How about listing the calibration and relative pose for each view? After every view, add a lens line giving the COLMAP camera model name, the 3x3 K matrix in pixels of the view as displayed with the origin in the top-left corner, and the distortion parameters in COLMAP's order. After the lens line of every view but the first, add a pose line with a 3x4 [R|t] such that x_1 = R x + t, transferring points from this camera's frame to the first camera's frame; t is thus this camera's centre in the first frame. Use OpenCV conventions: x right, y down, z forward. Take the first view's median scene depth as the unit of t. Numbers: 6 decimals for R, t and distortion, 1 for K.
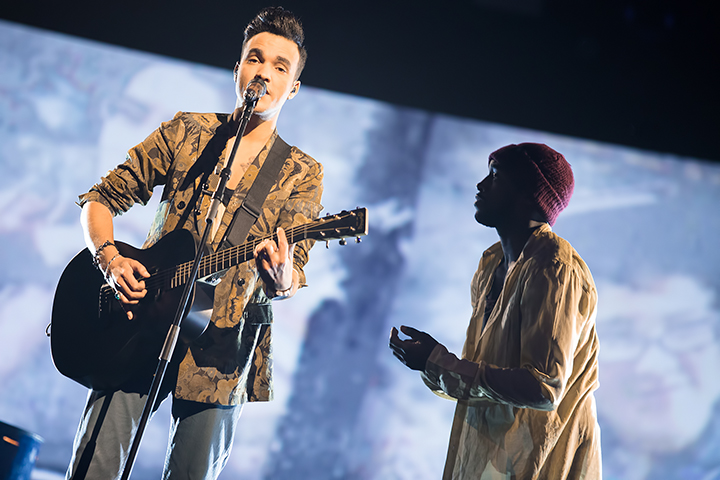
lens RADIAL K [[3764.4, 0, 360.0], [0, 3764.4, 240.0], [0, 0, 1]] dist [-0.442225, -0.005149]
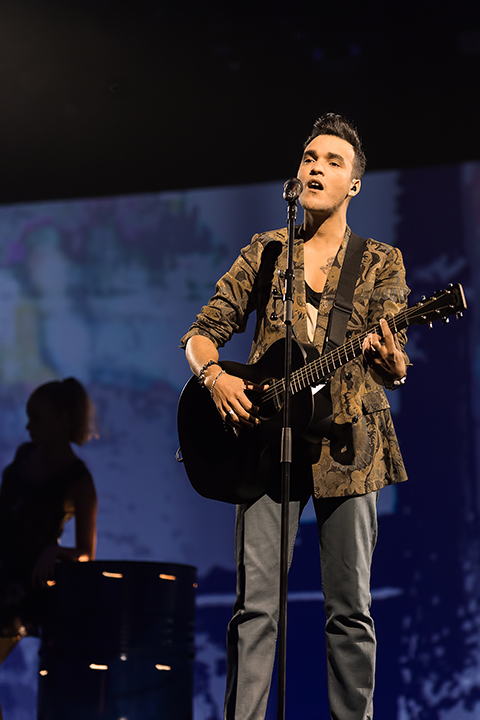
lens RADIAL K [[3019.2, 0, 240.0], [0, 3019.2, 360.0], [0, 0, 1]] dist [-0.217350, -0.843637]
pose [[0.969079, -0.236834, -0.069255, -0.001679], [0.236873, 0.971510, -0.007770, 0.006002], [0.069122, -0.008874, 0.997569, 0.157329]]
